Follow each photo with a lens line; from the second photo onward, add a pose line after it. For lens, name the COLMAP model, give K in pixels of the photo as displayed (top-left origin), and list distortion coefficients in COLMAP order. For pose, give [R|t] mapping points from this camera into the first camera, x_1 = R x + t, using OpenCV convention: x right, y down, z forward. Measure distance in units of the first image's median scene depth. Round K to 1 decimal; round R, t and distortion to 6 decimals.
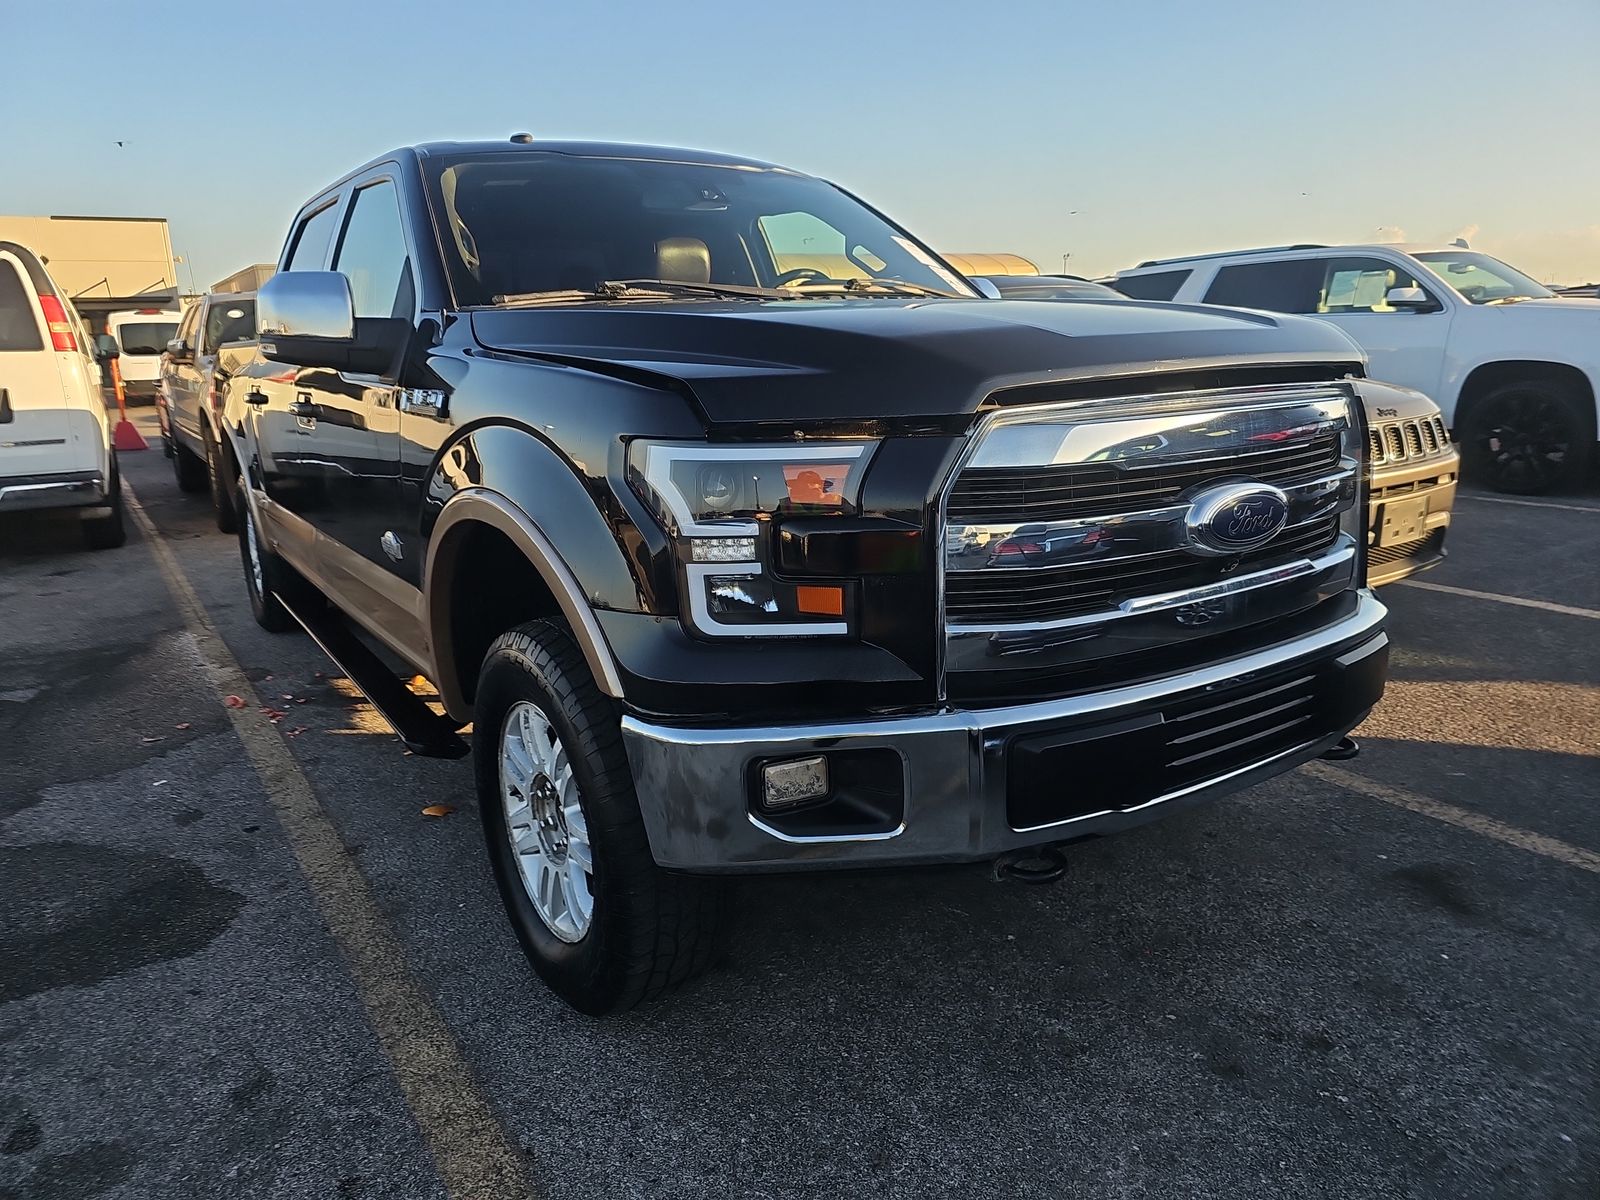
lens RADIAL K [[1088.9, 0, 811.2], [0, 1088.9, 587.5], [0, 0, 1]] dist [0.049706, -0.041792]
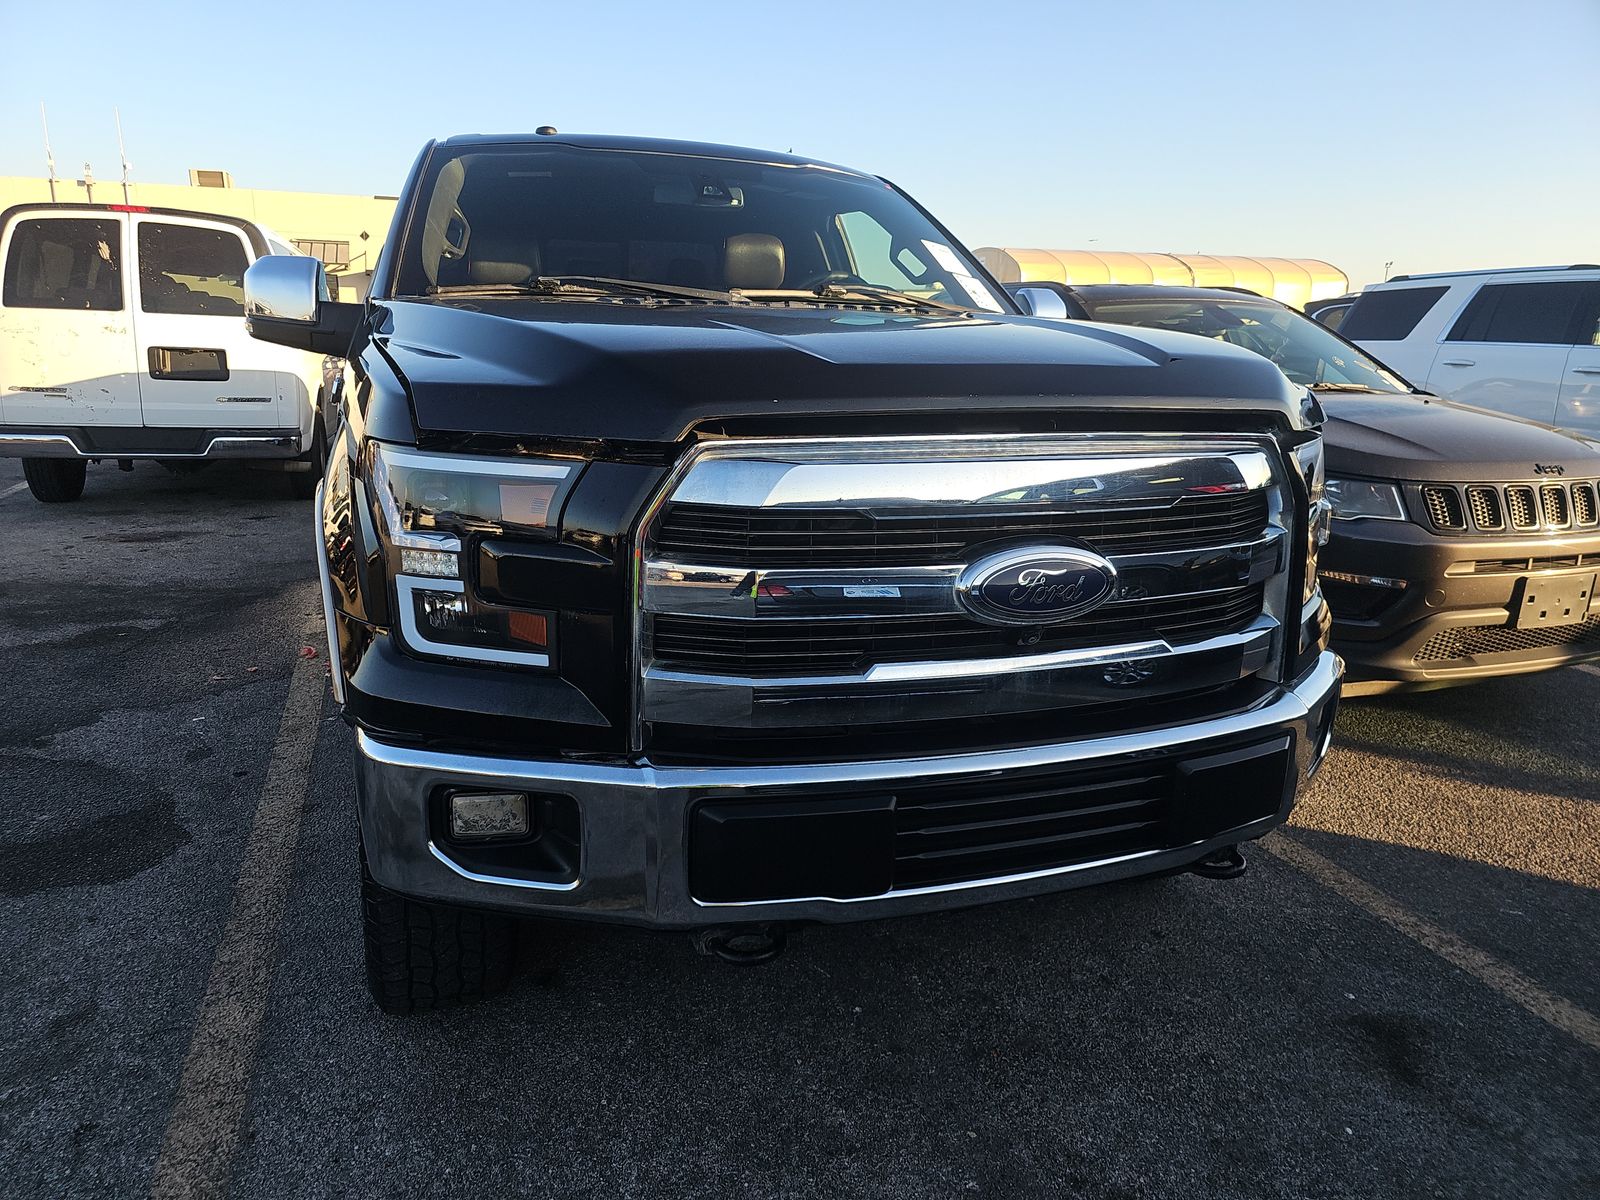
lens RADIAL K [[1088.9, 0, 799.8], [0, 1088.9, 603.6], [0, 0, 1]] dist [0.049706, -0.041792]
pose [[0.969472, 0.106863, -0.220692, 0.329079], [-0.103125, 0.994262, 0.028425, -0.044558], [0.222463, -0.004798, 0.974929, 0.101740]]
